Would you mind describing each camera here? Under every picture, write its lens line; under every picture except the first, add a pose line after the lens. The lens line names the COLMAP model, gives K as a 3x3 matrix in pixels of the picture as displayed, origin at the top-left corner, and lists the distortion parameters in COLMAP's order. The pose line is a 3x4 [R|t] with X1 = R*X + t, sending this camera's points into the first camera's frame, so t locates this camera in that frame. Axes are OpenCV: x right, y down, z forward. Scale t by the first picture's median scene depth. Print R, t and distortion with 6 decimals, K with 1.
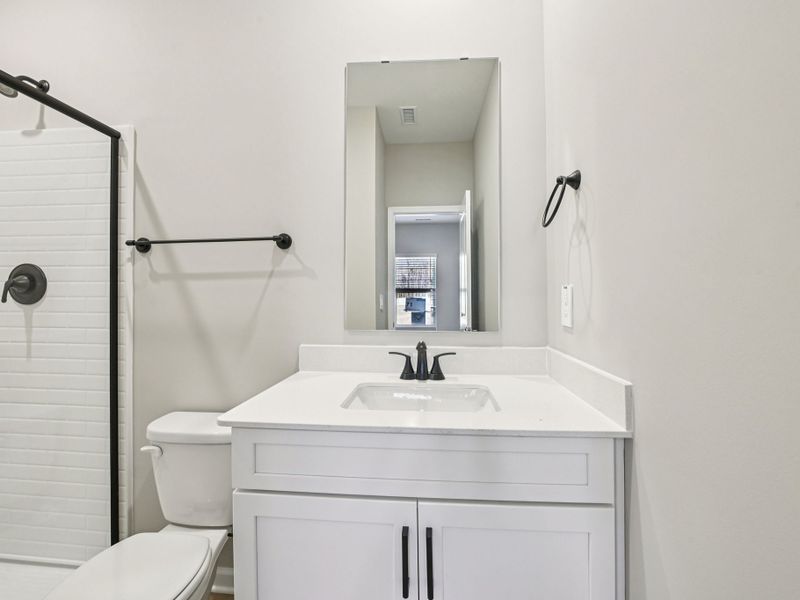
lens RADIAL K [[357.7, 0, 402.2], [0, 357.7, 294.2], [0, 0, 1]] dist [-0.020368, -0.001585]
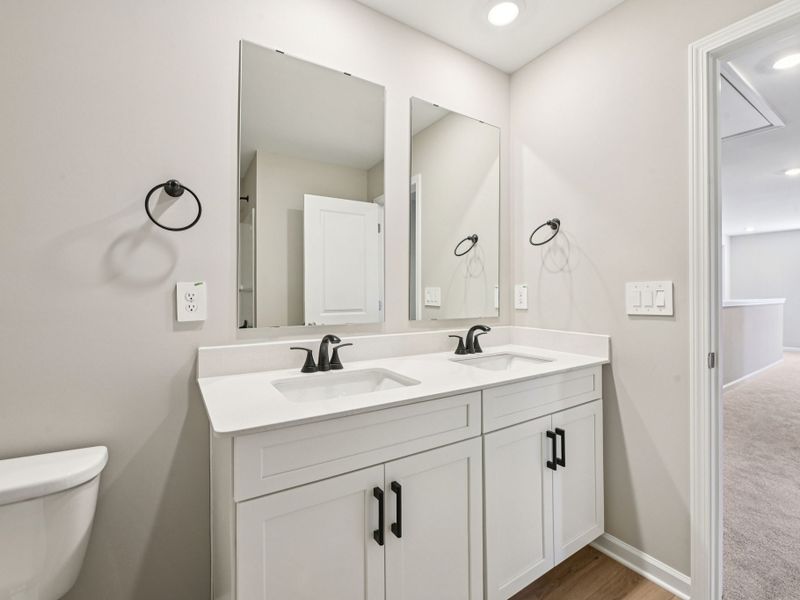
lens RADIAL K [[352.5, 0, 397.8], [0, 352.5, 306.8], [0, 0, 1]] dist [-0.043579, -0.000338]
pose [[0.821064, -0.022713, 0.570383, -0.374193], [-0.003952, 0.998958, 0.045468, -0.000422], [-0.570822, -0.039586, 0.820119, 0.019686]]
